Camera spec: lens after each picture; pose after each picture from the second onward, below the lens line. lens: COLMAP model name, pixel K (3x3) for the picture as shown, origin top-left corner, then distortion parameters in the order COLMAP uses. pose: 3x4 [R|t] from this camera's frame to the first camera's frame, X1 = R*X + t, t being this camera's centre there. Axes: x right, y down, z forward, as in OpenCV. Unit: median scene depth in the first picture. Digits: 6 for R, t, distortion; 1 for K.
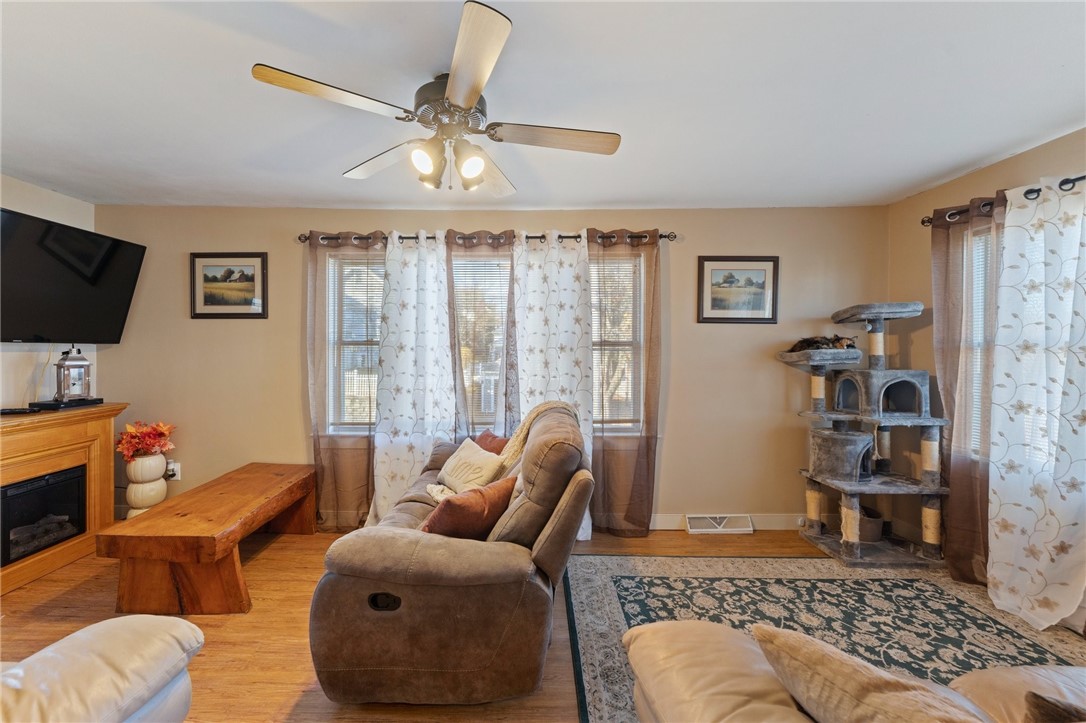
lens RADIAL K [[456.3, 0, 518.6], [0, 456.3, 356.8], [0, 0, 1]] dist [-0.000990, 0.000240]
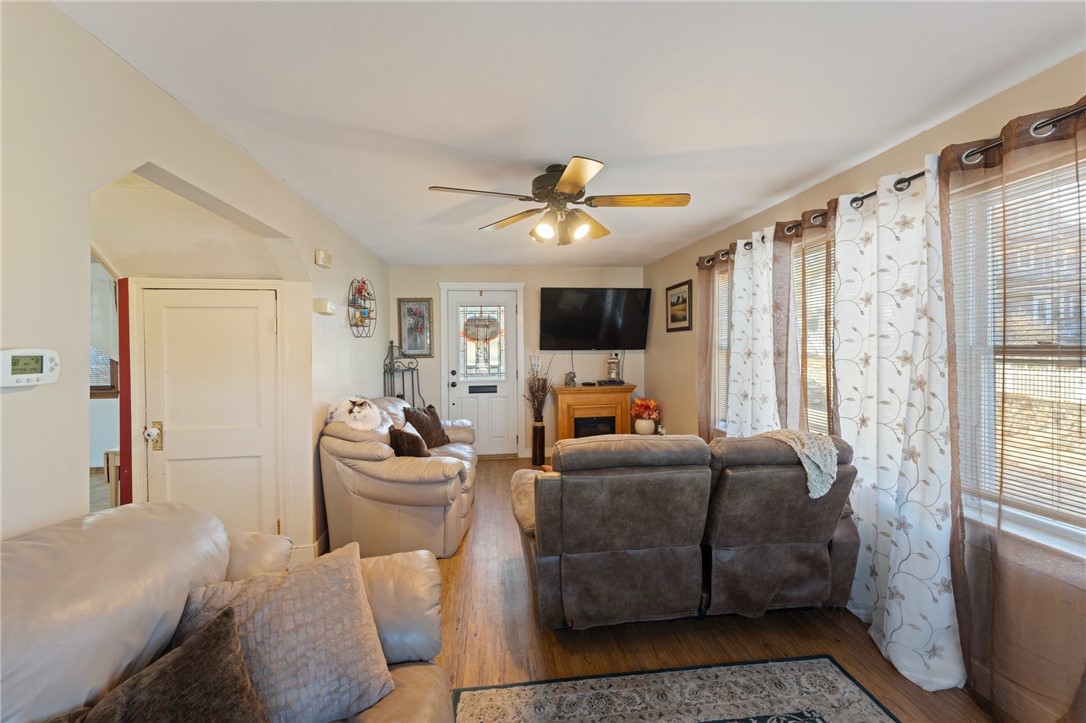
lens RADIAL K [[434.1, 0, 542.0], [0, 434.1, 350.6], [0, 0, 1]] dist [-0.001399, 0.000342]
pose [[0.110672, 0.006992, -0.993832, 0.724387], [-0.000487, 0.999976, 0.006981, -0.039261], [0.993857, -0.000289, 0.110673, 0.505784]]
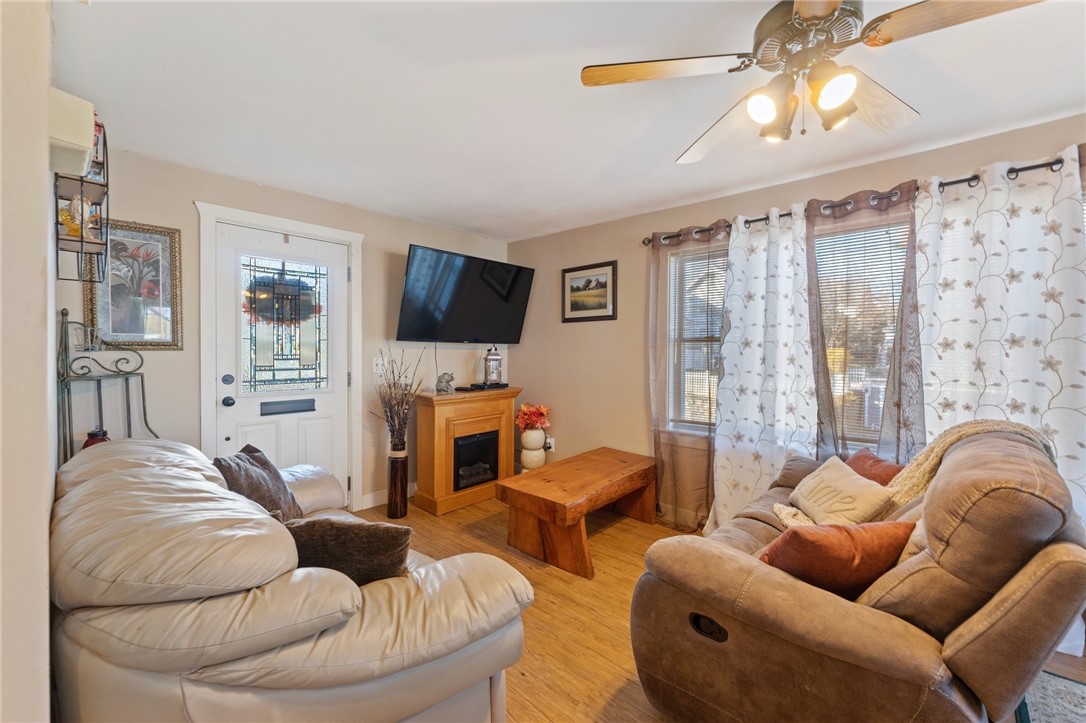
lens RADIAL K [[434.1, 0, 522.0], [0, 434.1, 358.1], [0, 0, 1]] dist [-0.001399, 0.000342]
pose [[0.730509, 0.008350, -0.682852, 0.005343], [-0.009219, 0.999955, 0.002365, 0.011510], [0.682841, 0.004568, 0.730553, 0.079259]]
